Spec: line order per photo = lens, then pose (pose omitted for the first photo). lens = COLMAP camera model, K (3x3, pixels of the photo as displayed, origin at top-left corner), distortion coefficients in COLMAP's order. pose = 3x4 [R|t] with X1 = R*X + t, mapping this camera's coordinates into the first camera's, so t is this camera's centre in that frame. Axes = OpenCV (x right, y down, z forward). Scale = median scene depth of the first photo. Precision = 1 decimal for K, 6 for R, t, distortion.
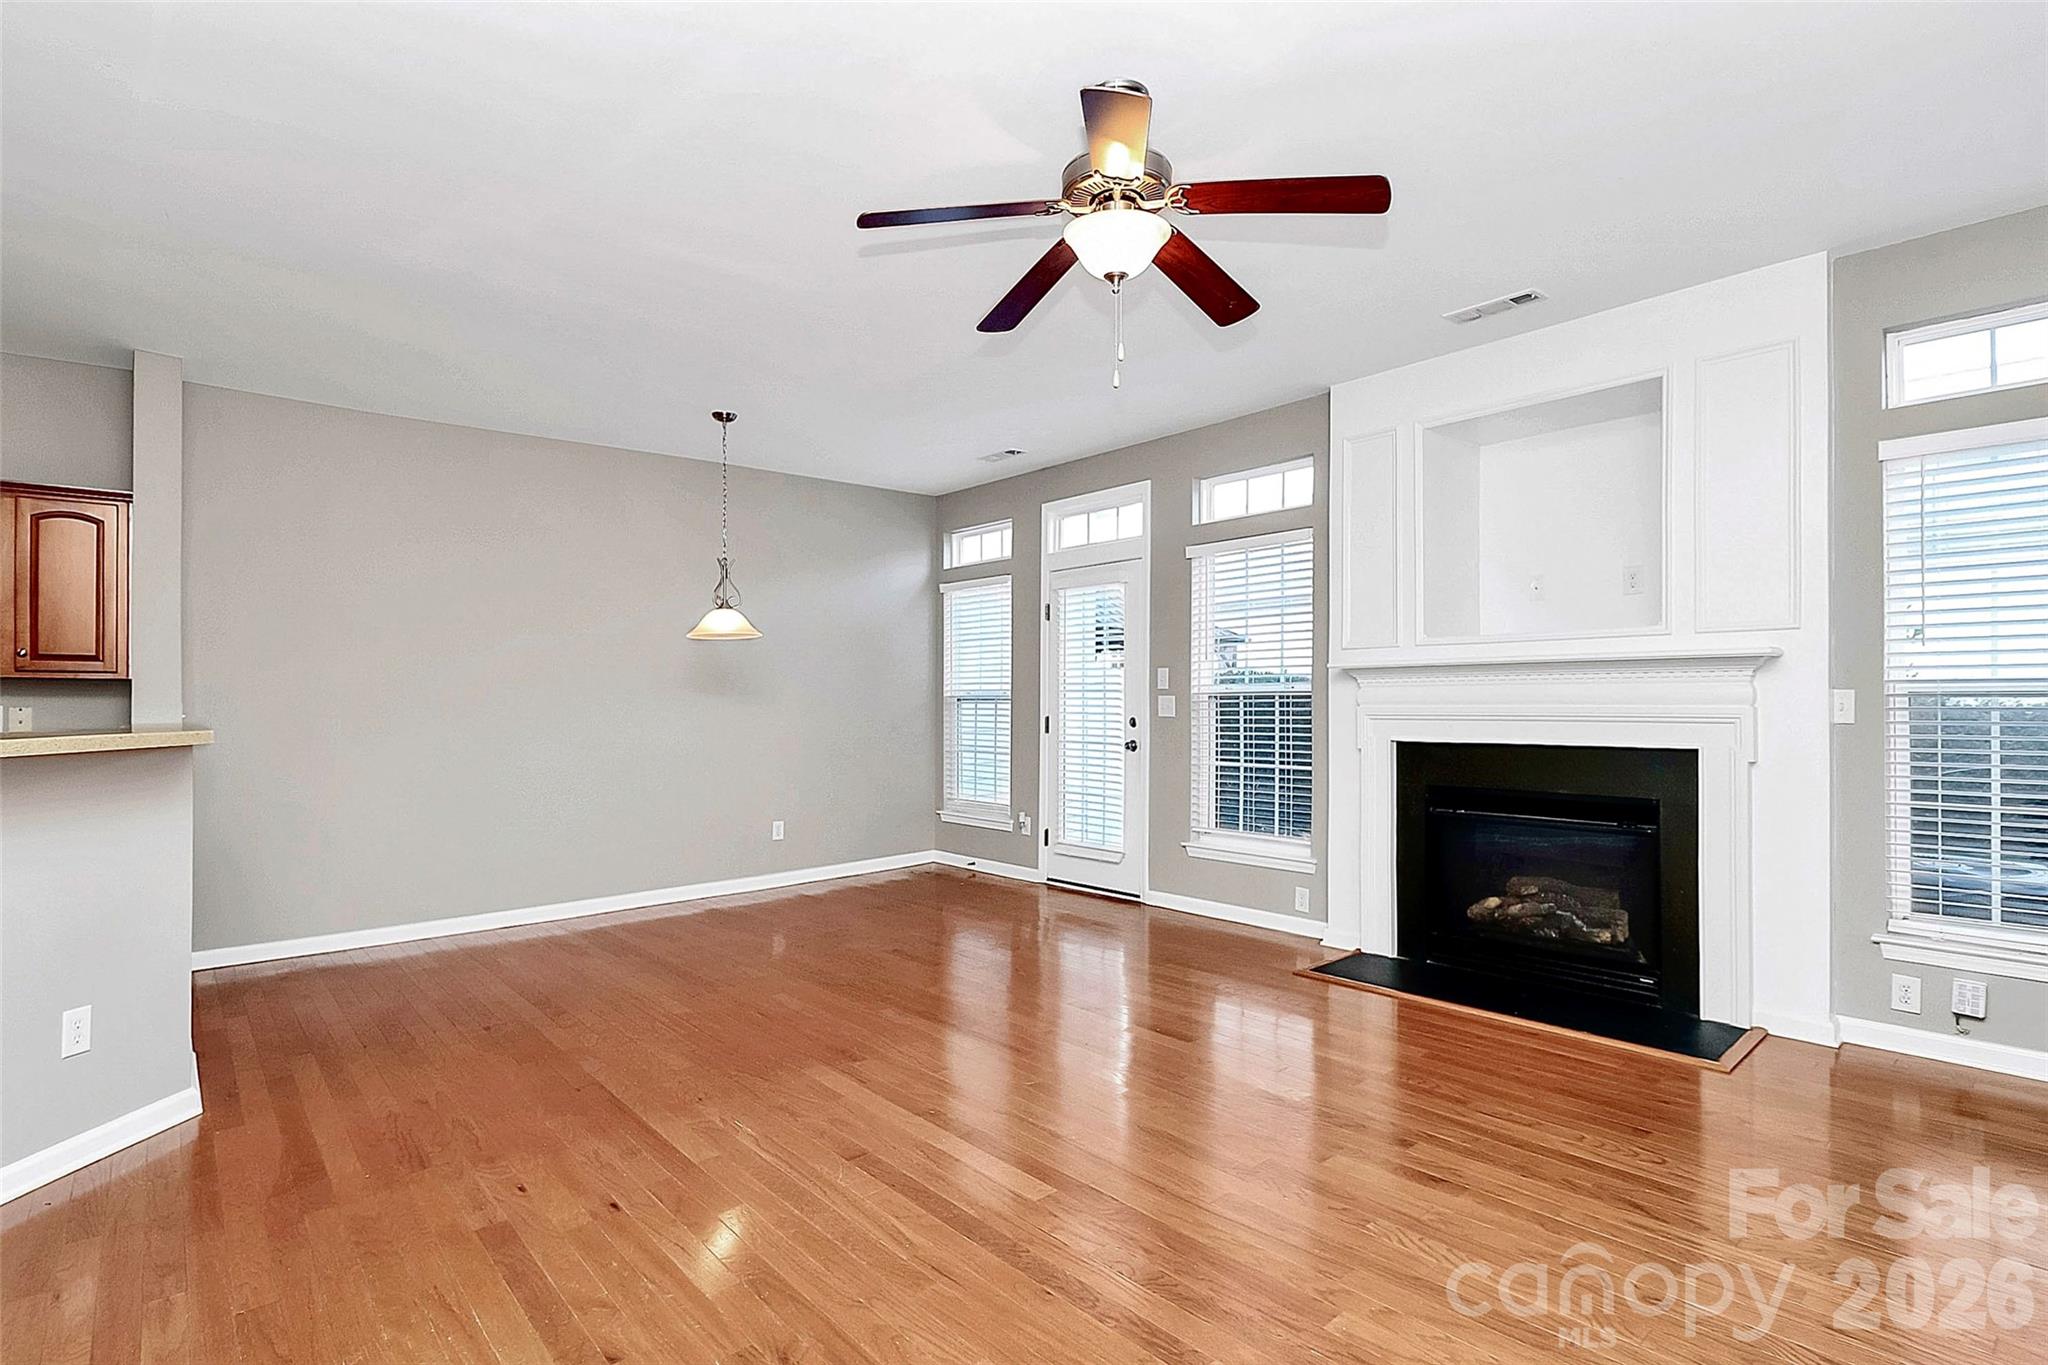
lens RADIAL K [[989.7, 0, 1024.0], [0, 989.7, 682.5], [0, 0, 1]] dist [-0.001279, -0.000255]
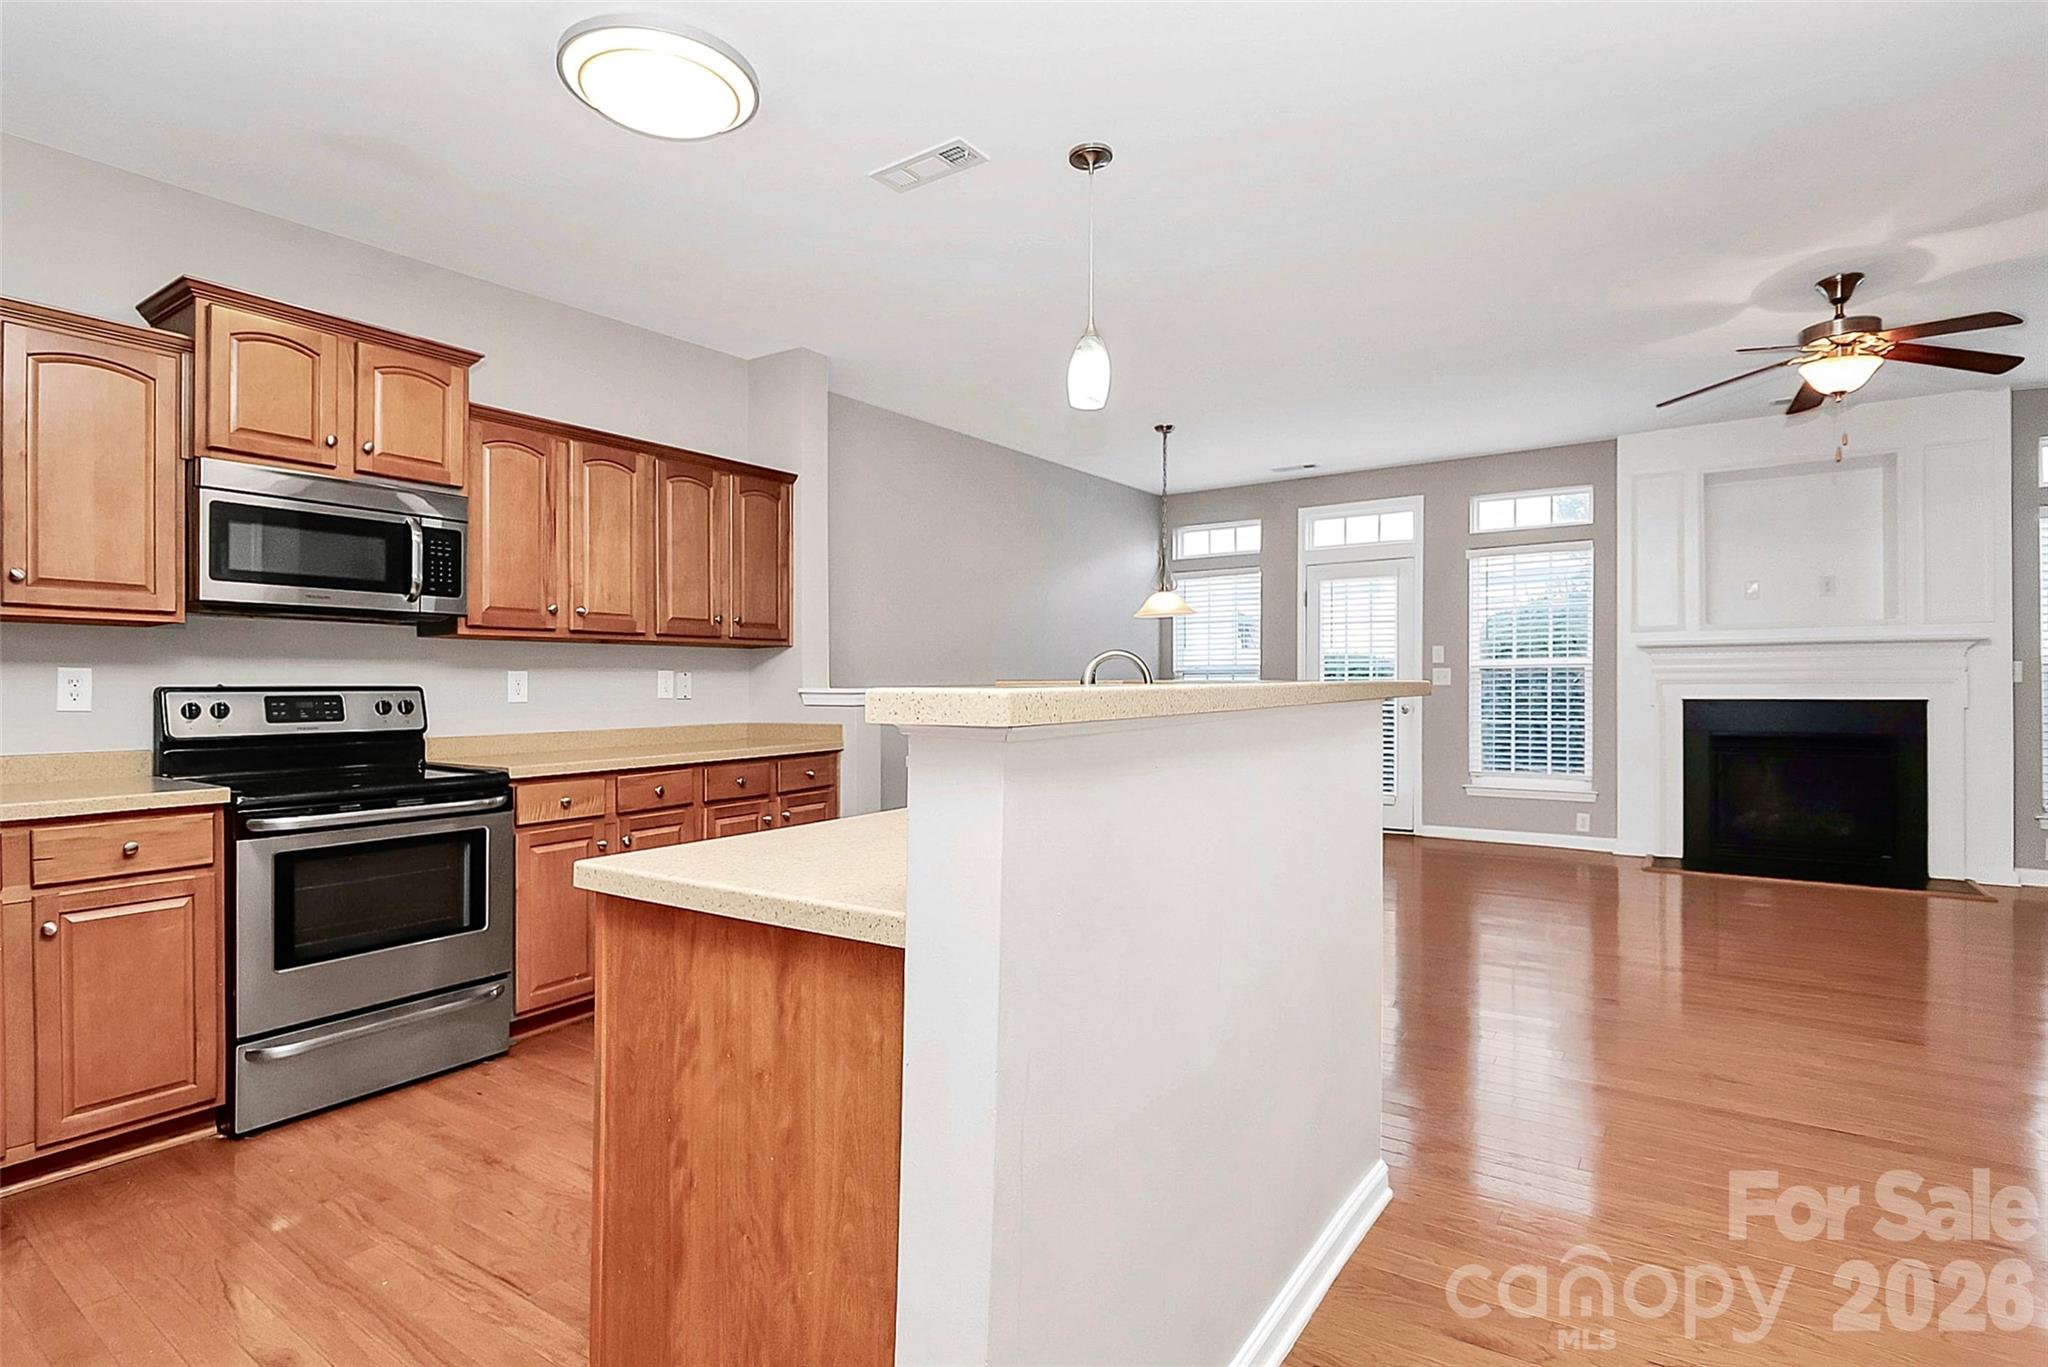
lens RADIAL K [[981.0, 0, 1024.0], [0, 981.0, 683.5], [0, 0, 1]] dist [0.001950, -0.014526]
pose [[0.974729, 0.000190, 0.223392, -0.675955], [-0.002987, 0.999921, 0.012181, 0.019712], [-0.223373, -0.012541, 0.974652, -0.091554]]
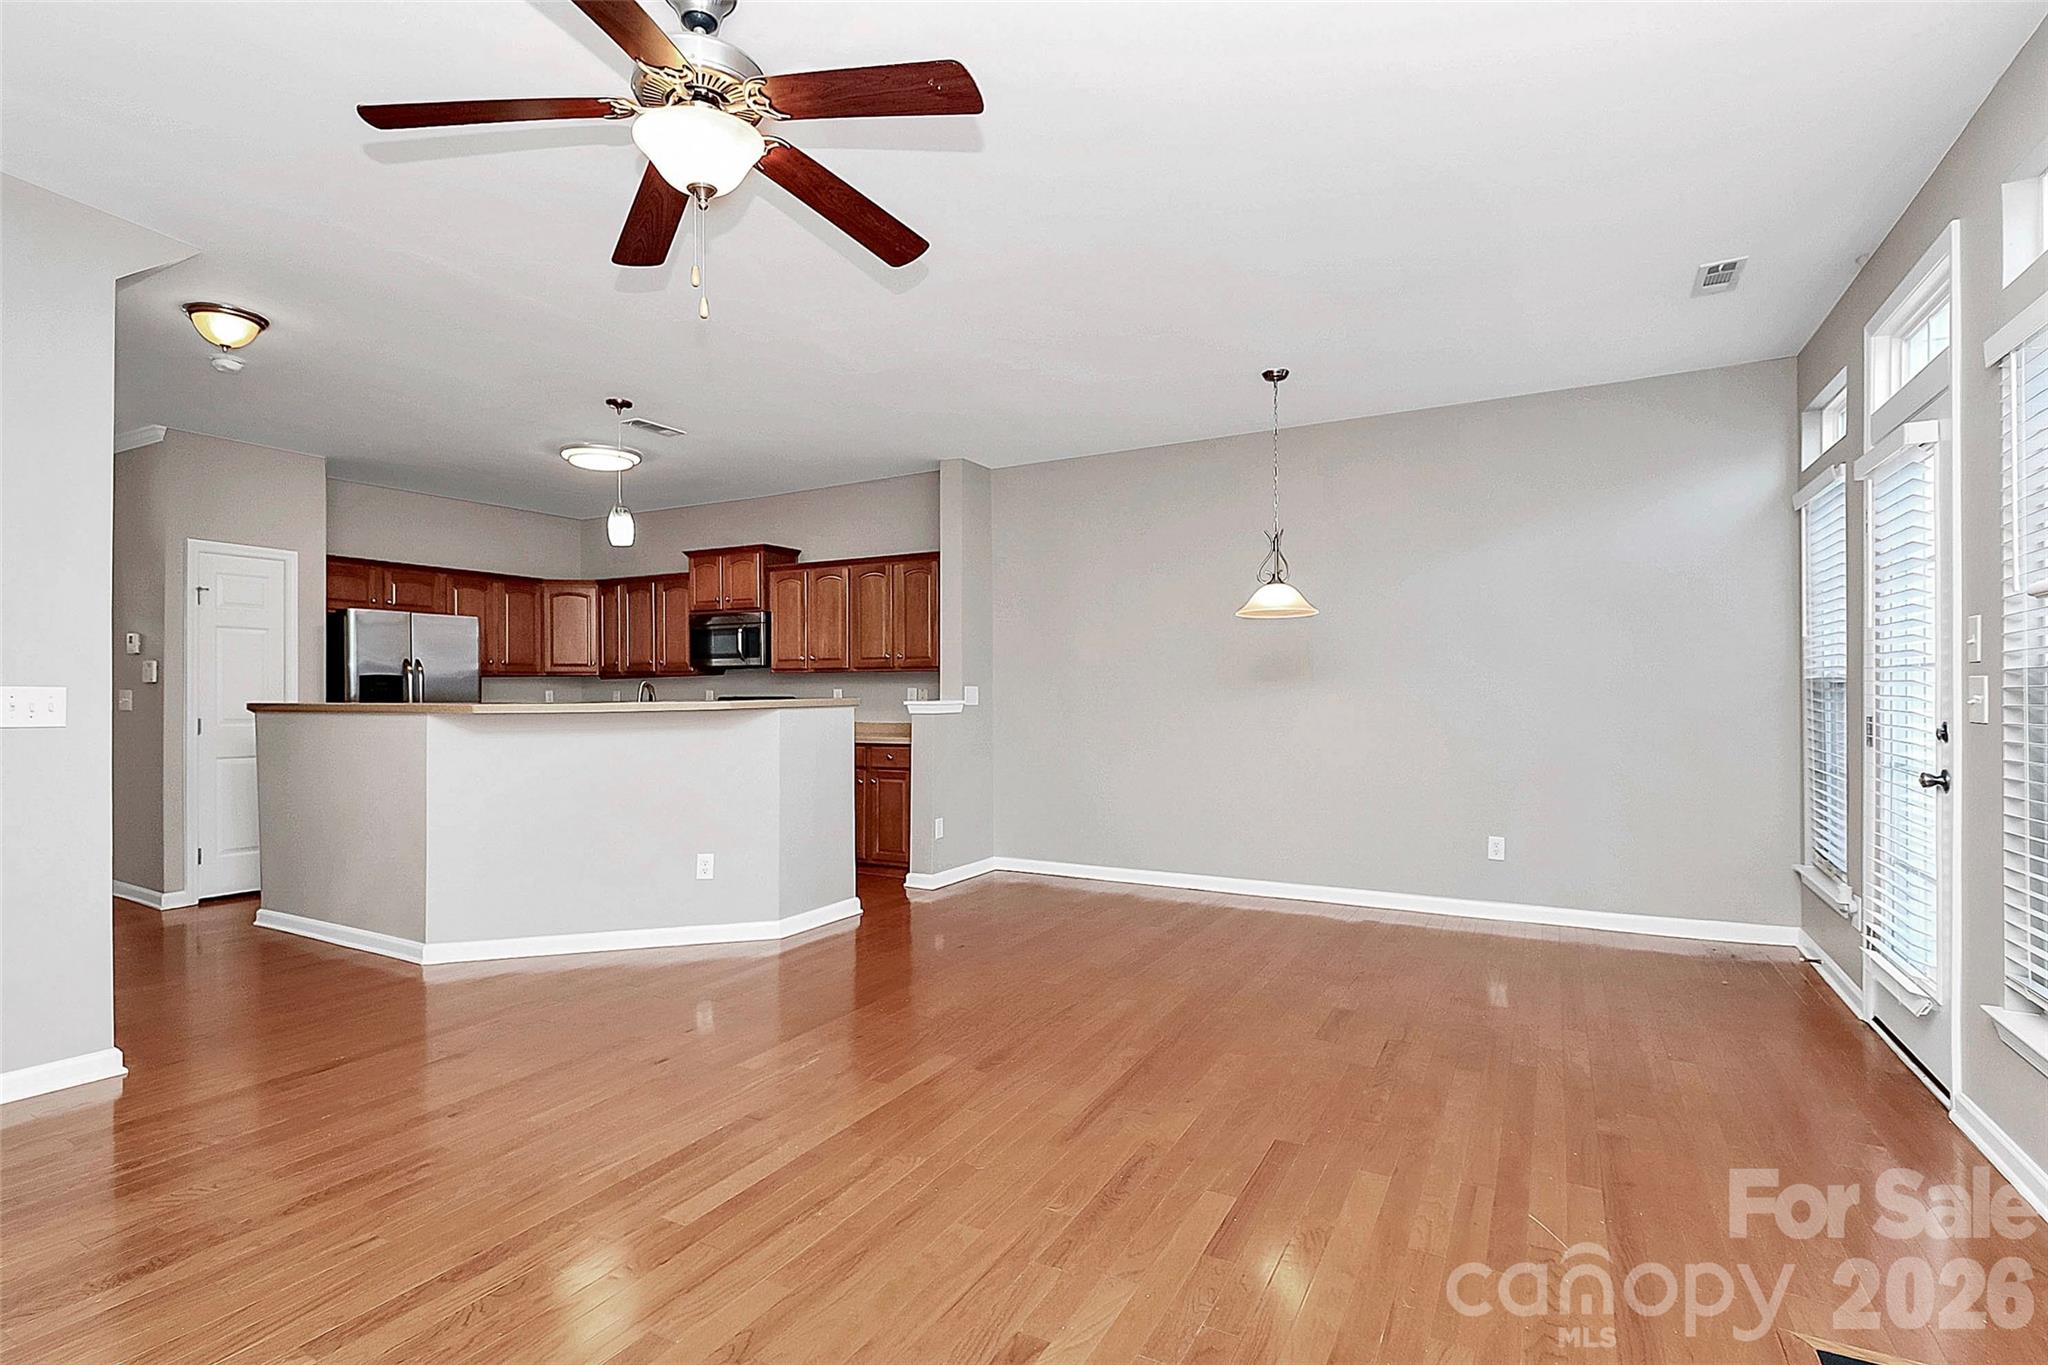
lens RADIAL K [[981.0, 0, 1024.0], [0, 981.0, 682.5], [0, 0, 1]] dist [0.001950, -0.014526]
pose [[0.332612, -0.001733, -0.943062, 0.475894], [0.018098, 0.999826, 0.004545, 0.005516], [0.942890, -0.018579, 0.332586, 0.477120]]
